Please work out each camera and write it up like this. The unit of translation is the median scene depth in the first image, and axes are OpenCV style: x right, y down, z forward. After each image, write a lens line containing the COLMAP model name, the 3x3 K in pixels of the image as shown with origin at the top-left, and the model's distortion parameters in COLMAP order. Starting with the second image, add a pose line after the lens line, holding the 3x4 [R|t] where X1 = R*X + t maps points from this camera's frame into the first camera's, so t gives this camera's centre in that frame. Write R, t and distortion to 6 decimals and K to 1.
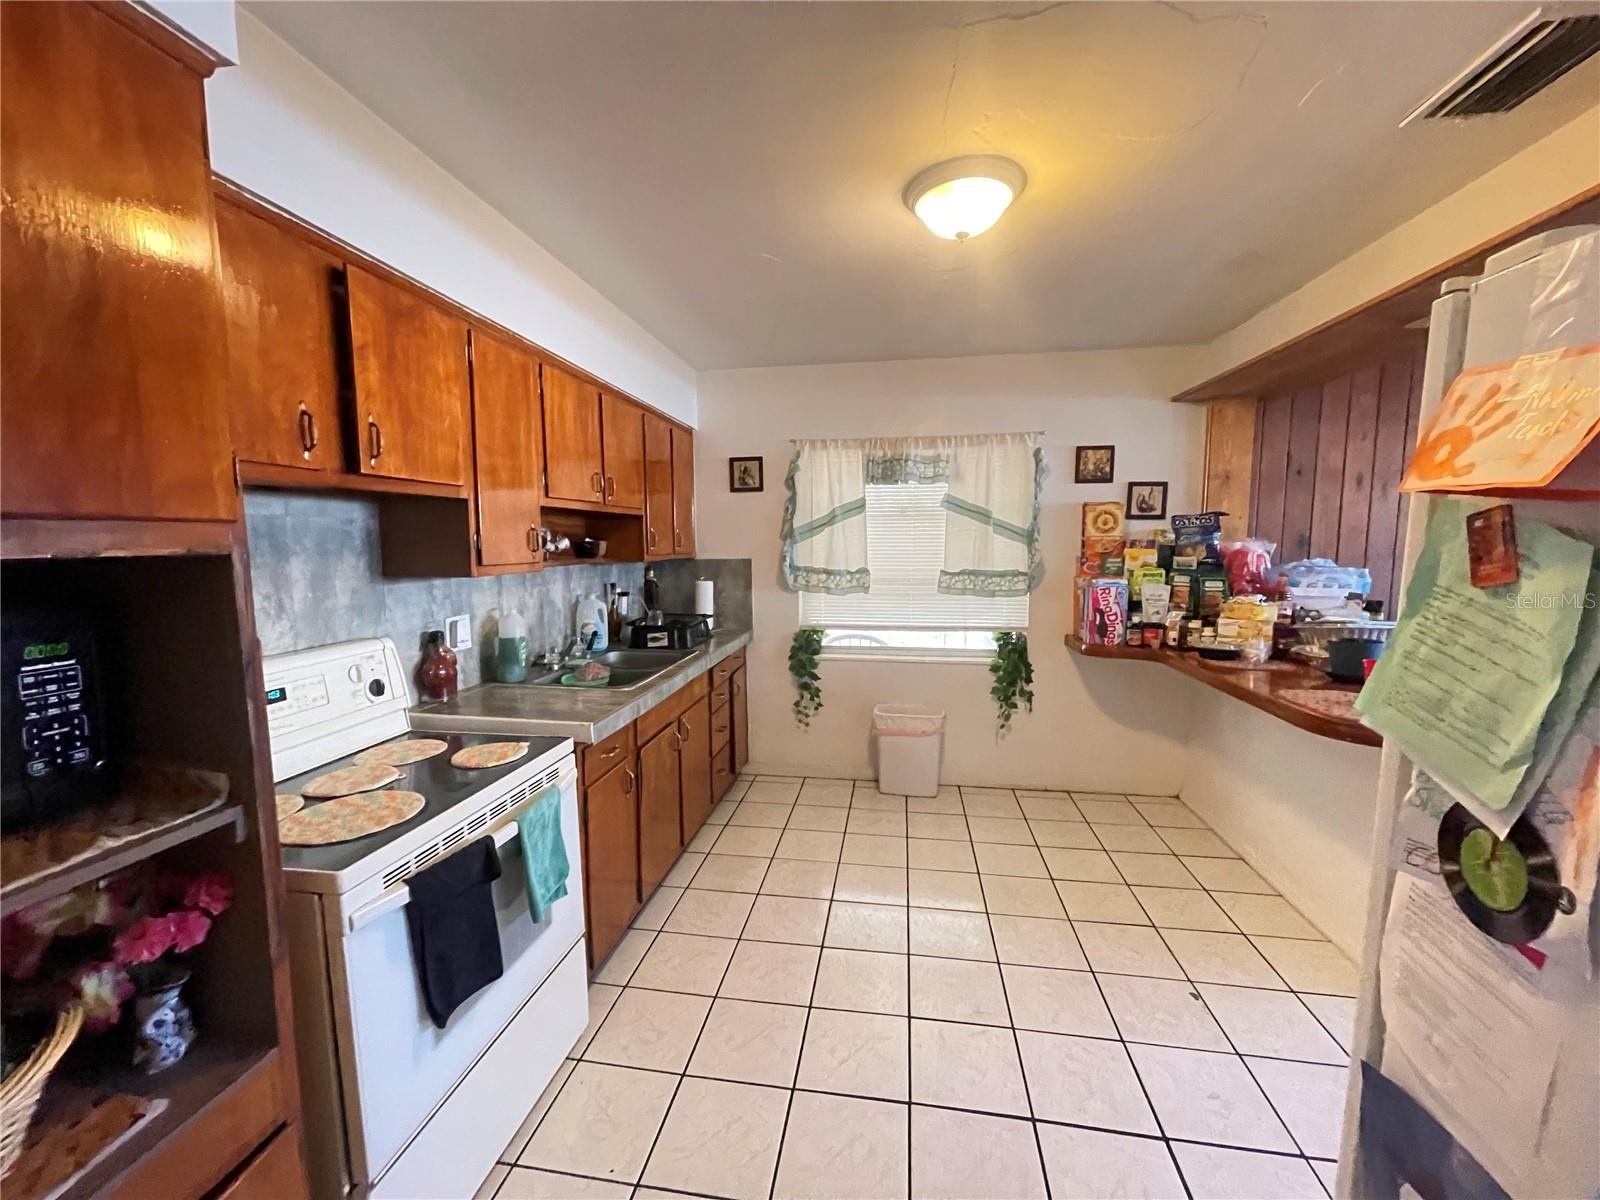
lens RADIAL K [[645.4, 0, 792.7], [0, 645.4, 597.6], [0, 0, 1]] dist [-0.002917, 0.001224]
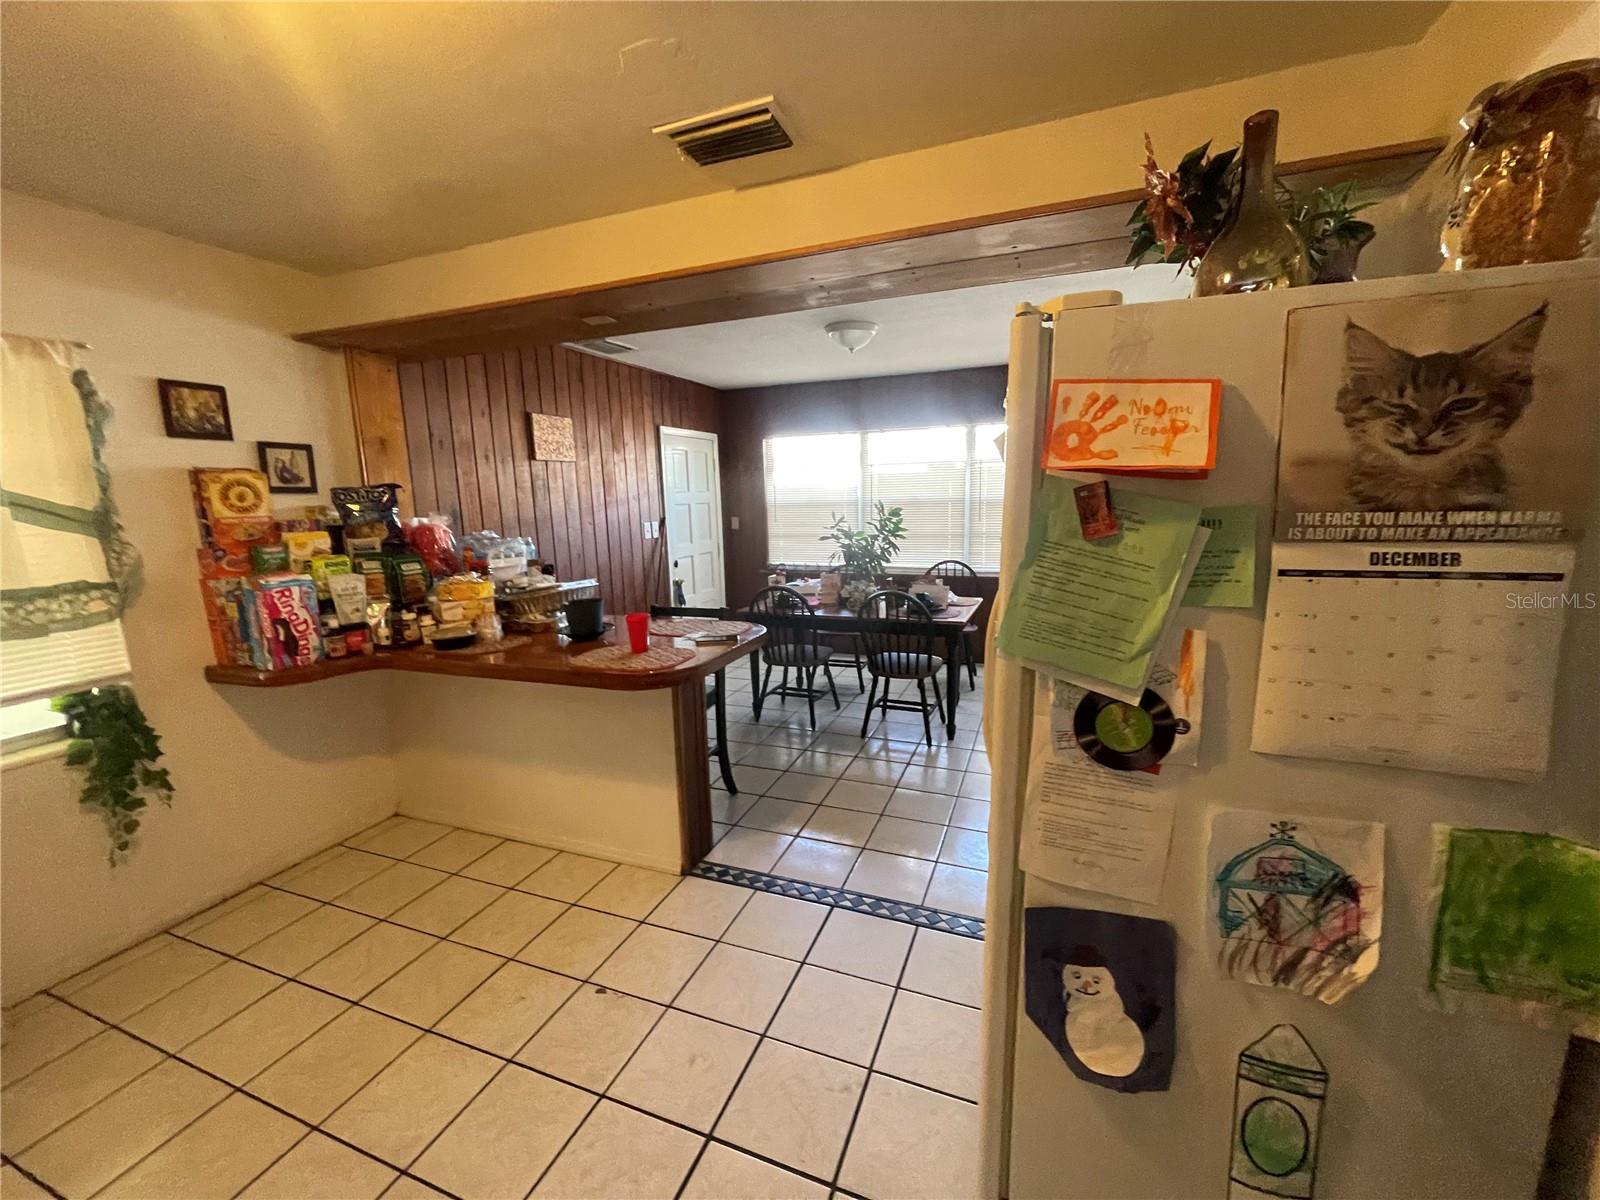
lens RADIAL K [[645.4, 0, 805.3], [0, 645.4, 600.2], [0, 0, 1]] dist [-0.002917, 0.001224]
pose [[0.202097, -0.162129, 0.965852, -0.104491], [0.119599, 0.982907, 0.139967, -0.037620], [-0.972035, 0.087228, 0.218033, 0.311623]]
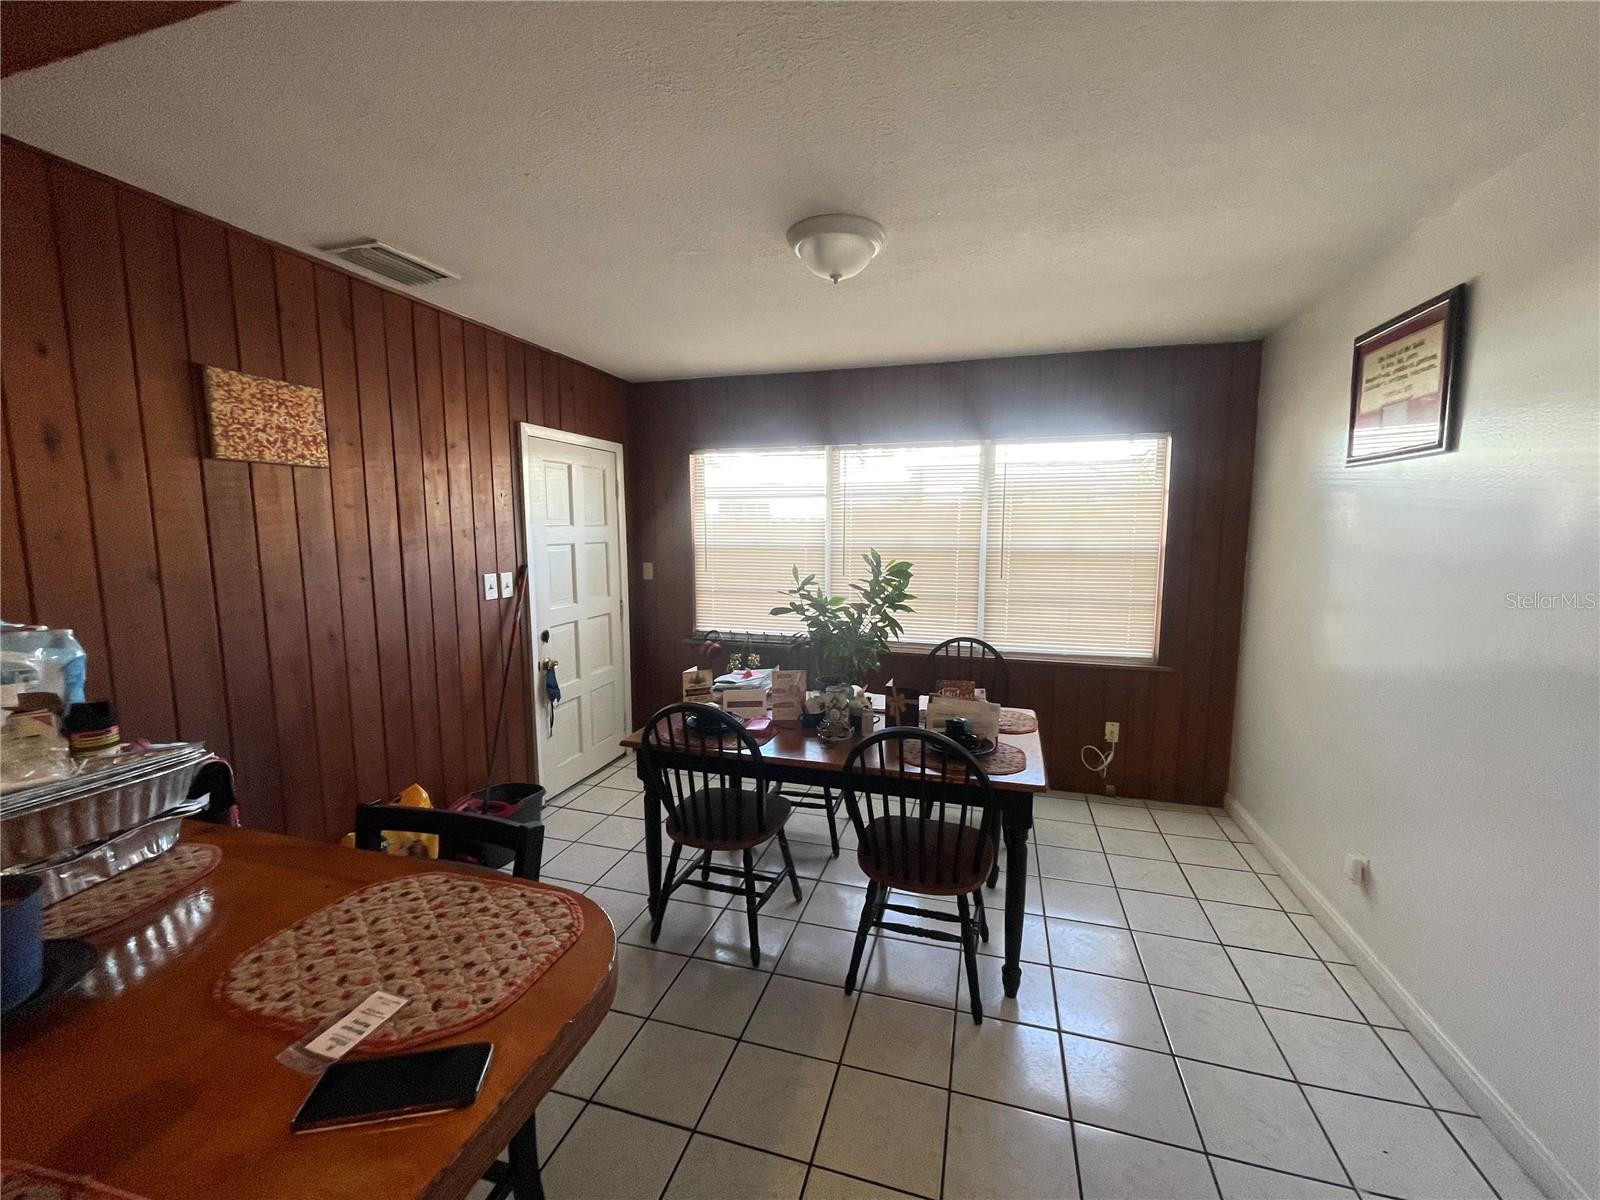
lens RADIAL K [[645.4, 0, 815.3], [0, 645.4, 592.3], [0, 0, 1]] dist [-0.002917, 0.001224]
pose [[0.104126, -0.095866, 0.989933, 0.505061], [0.097249, 0.991555, 0.085794, -0.059621], [-0.989798, 0.087336, 0.112570, 0.431402]]
